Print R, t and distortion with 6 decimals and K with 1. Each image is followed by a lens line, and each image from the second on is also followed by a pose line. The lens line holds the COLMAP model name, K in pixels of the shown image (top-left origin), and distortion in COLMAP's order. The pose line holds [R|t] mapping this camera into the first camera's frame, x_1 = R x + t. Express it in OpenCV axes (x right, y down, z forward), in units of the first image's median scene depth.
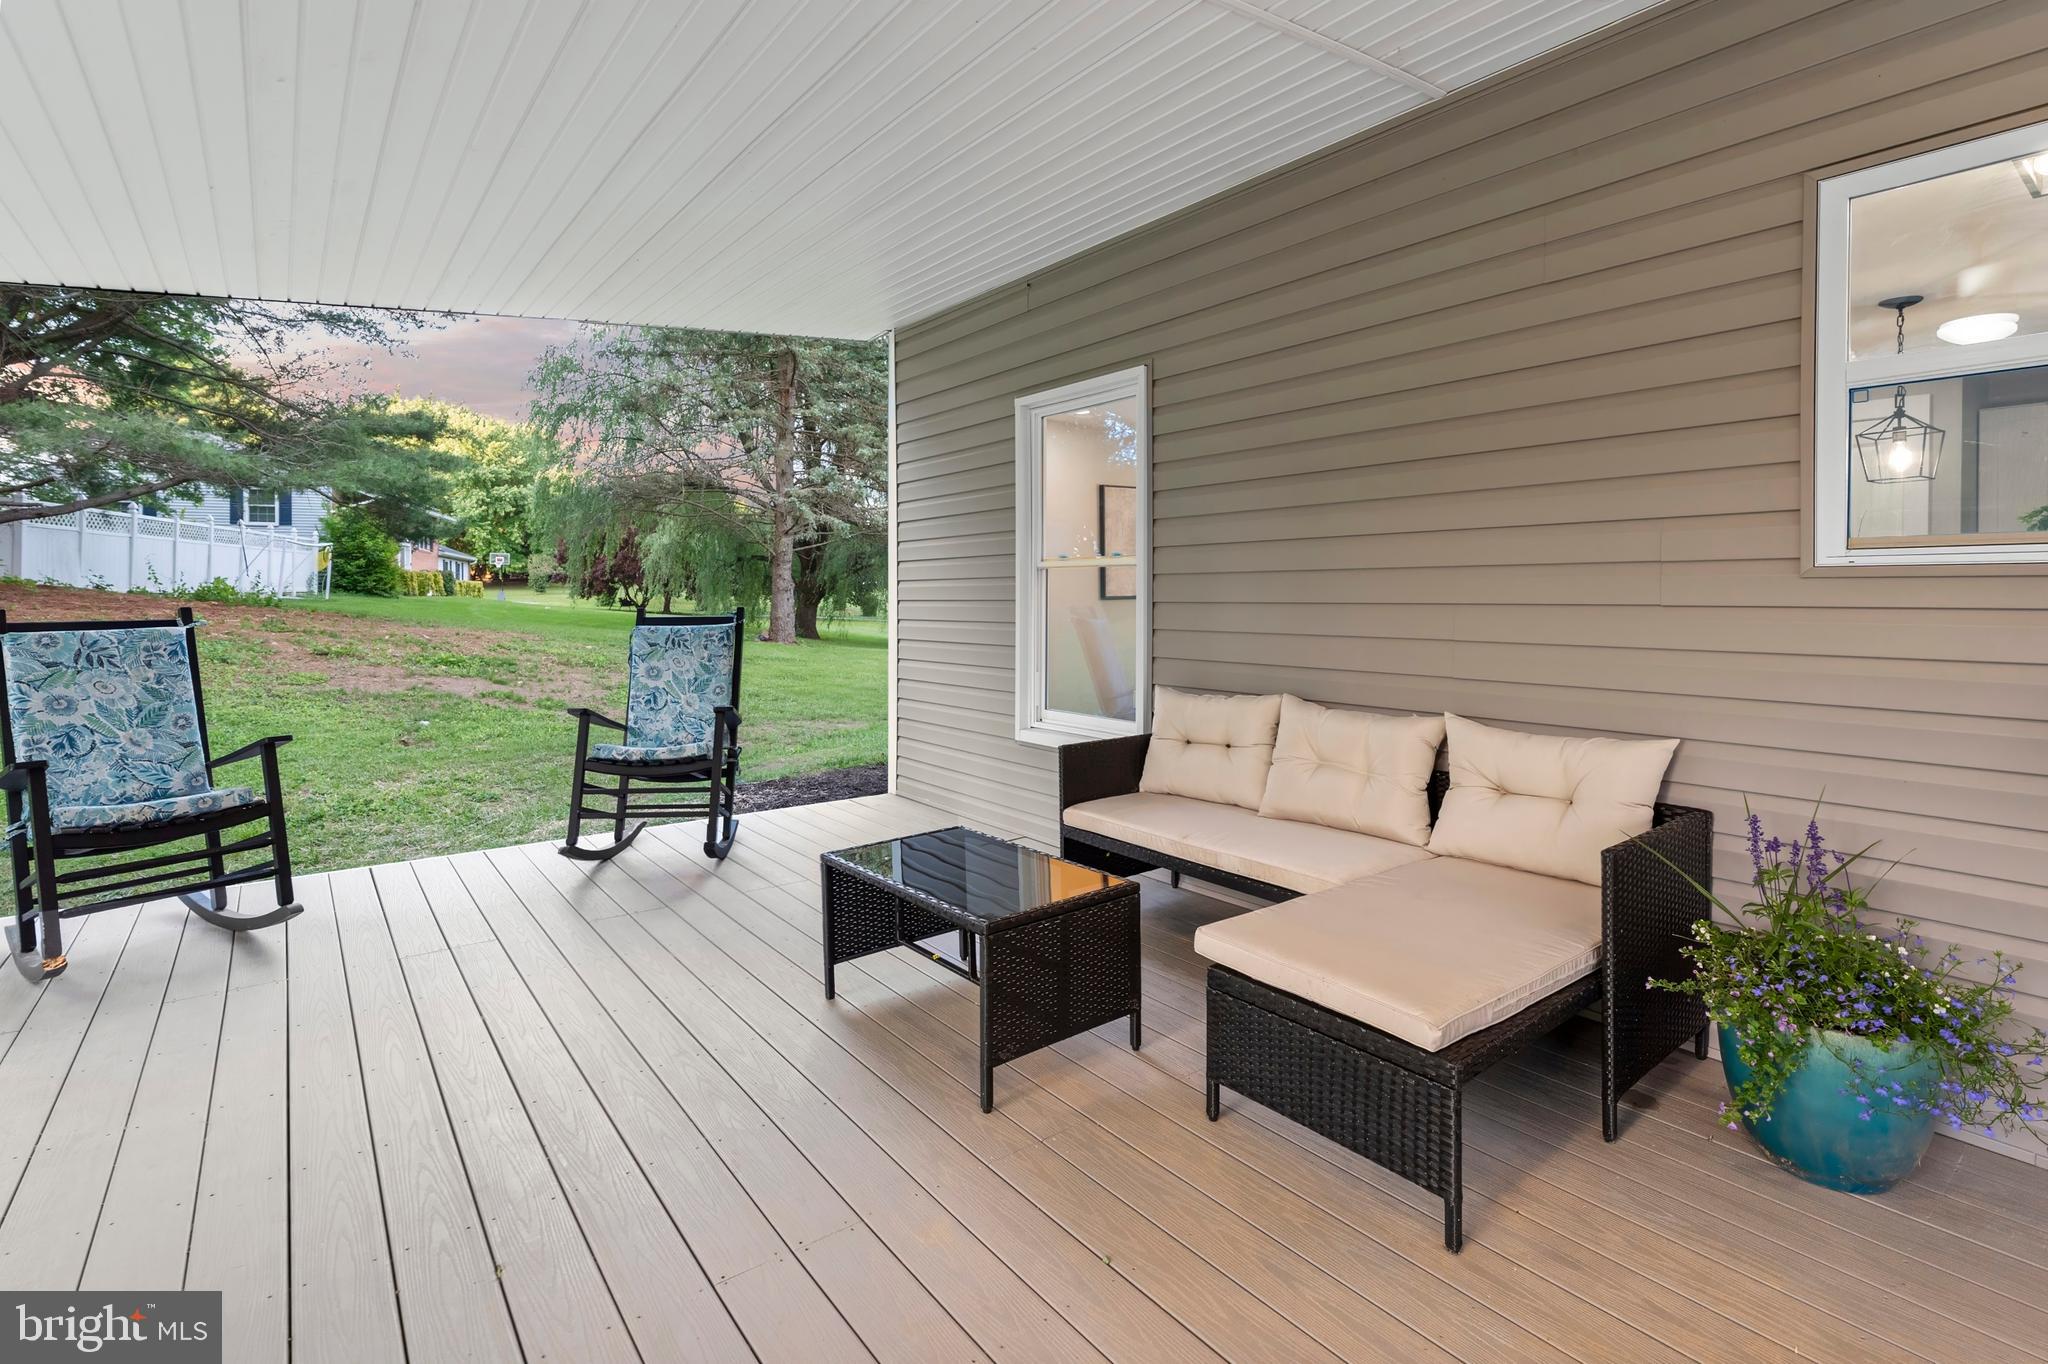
lens RADIAL K [[934.3, 0, 996.4], [0, 934.3, 614.1], [0, 0, 1]] dist [-0.004474, 0.002549]
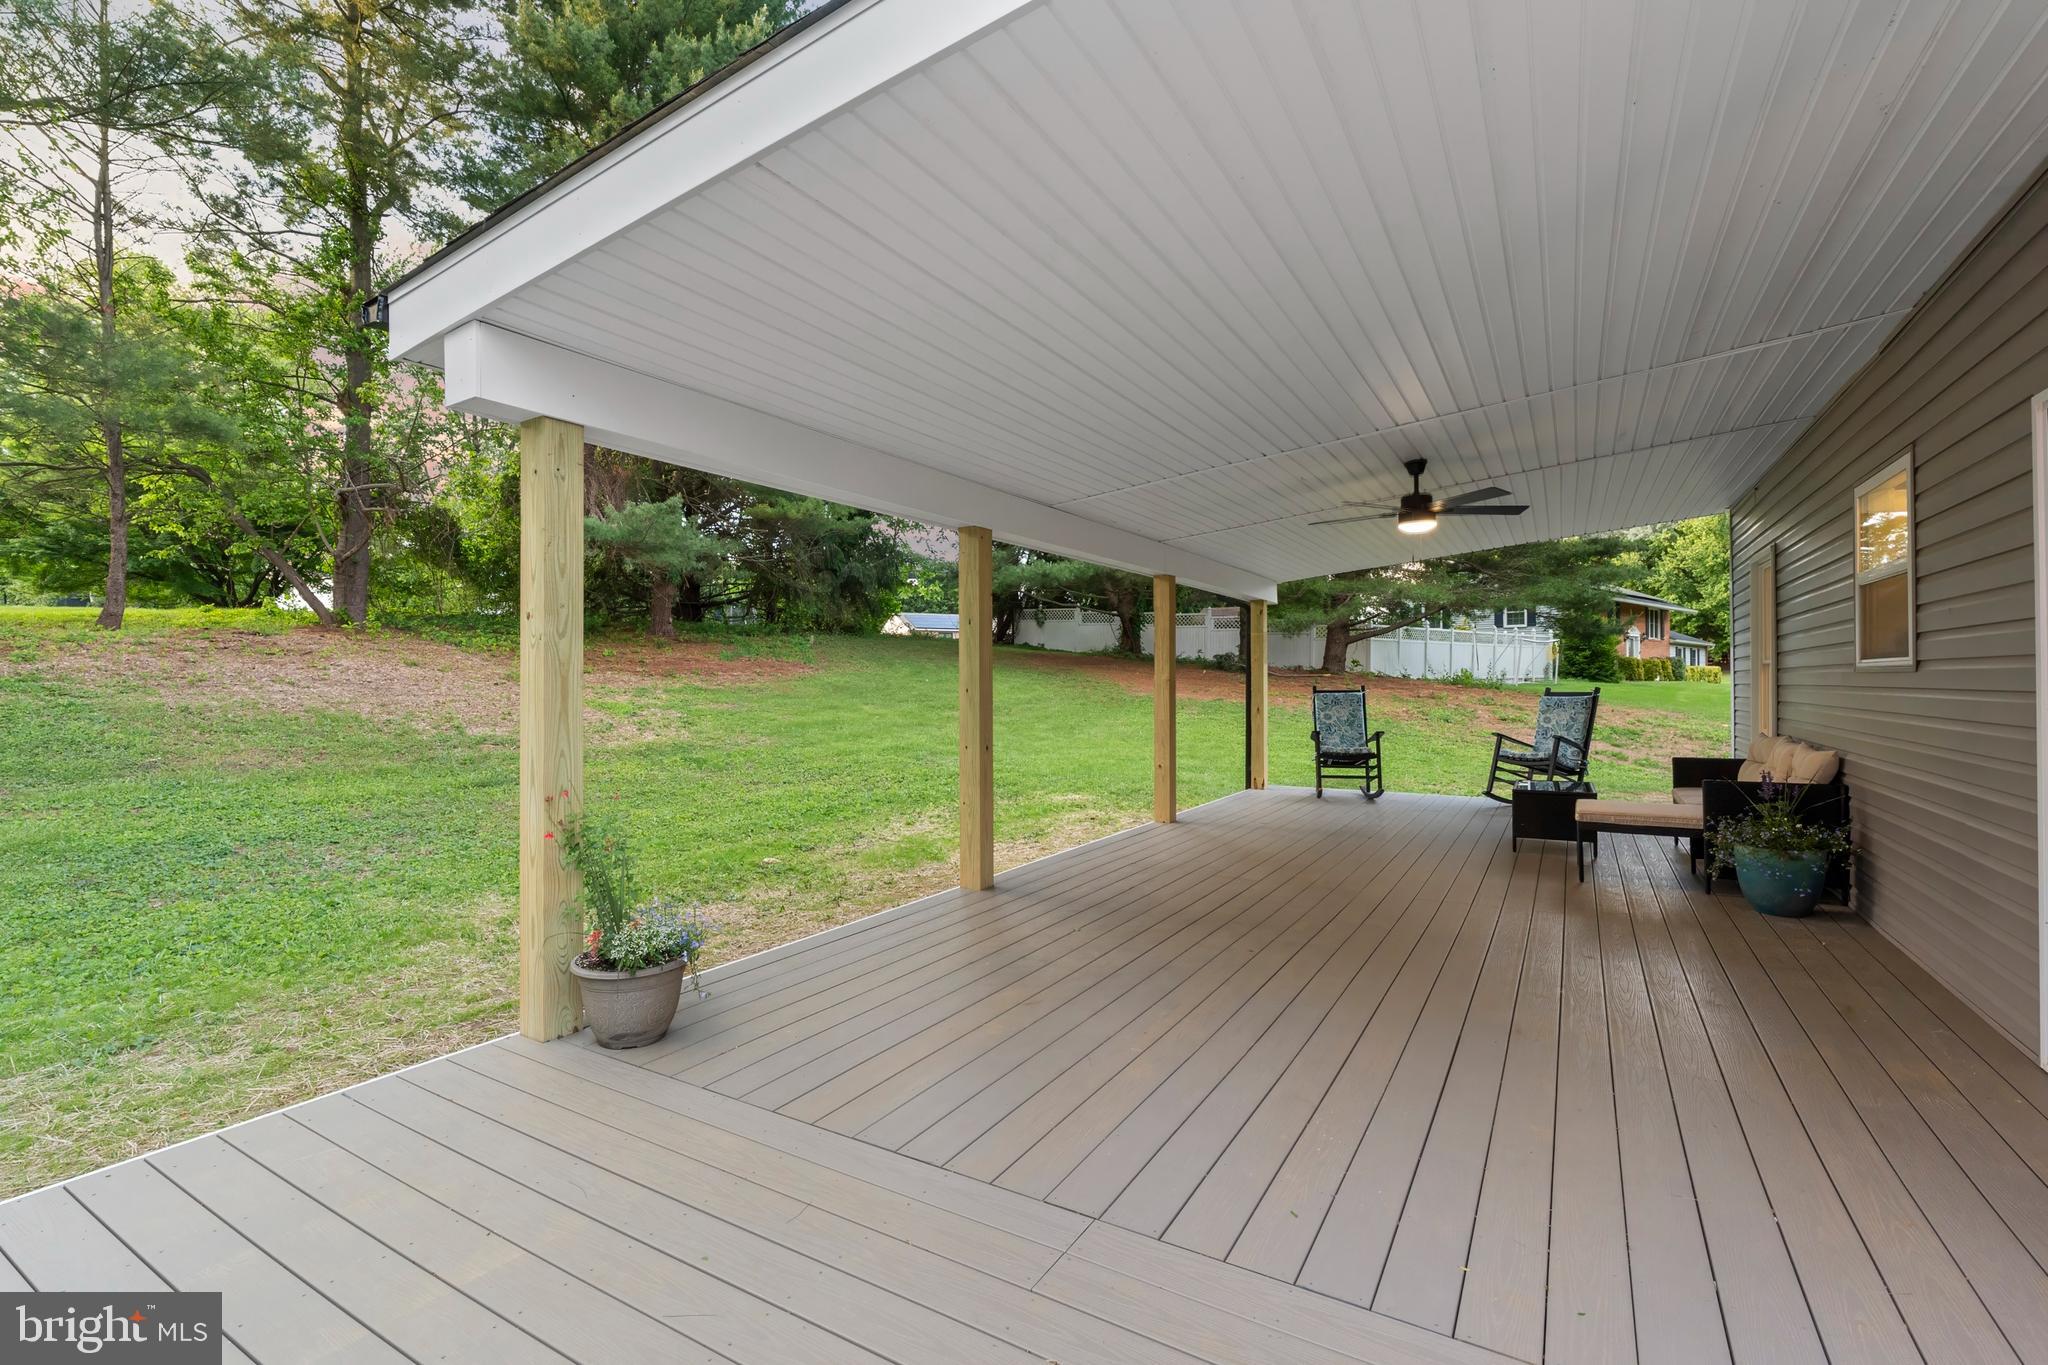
lens RADIAL K [[934.3, 0, 1018.5], [0, 934.3, 682.5], [0, 0, 1]] dist [-0.004474, 0.002549]
pose [[0.363675, -0.000866, -0.931525, 0.330143], [-0.015444, 0.999857, -0.006959, 0.004440], [0.931398, 0.016917, 0.363610, -0.236914]]
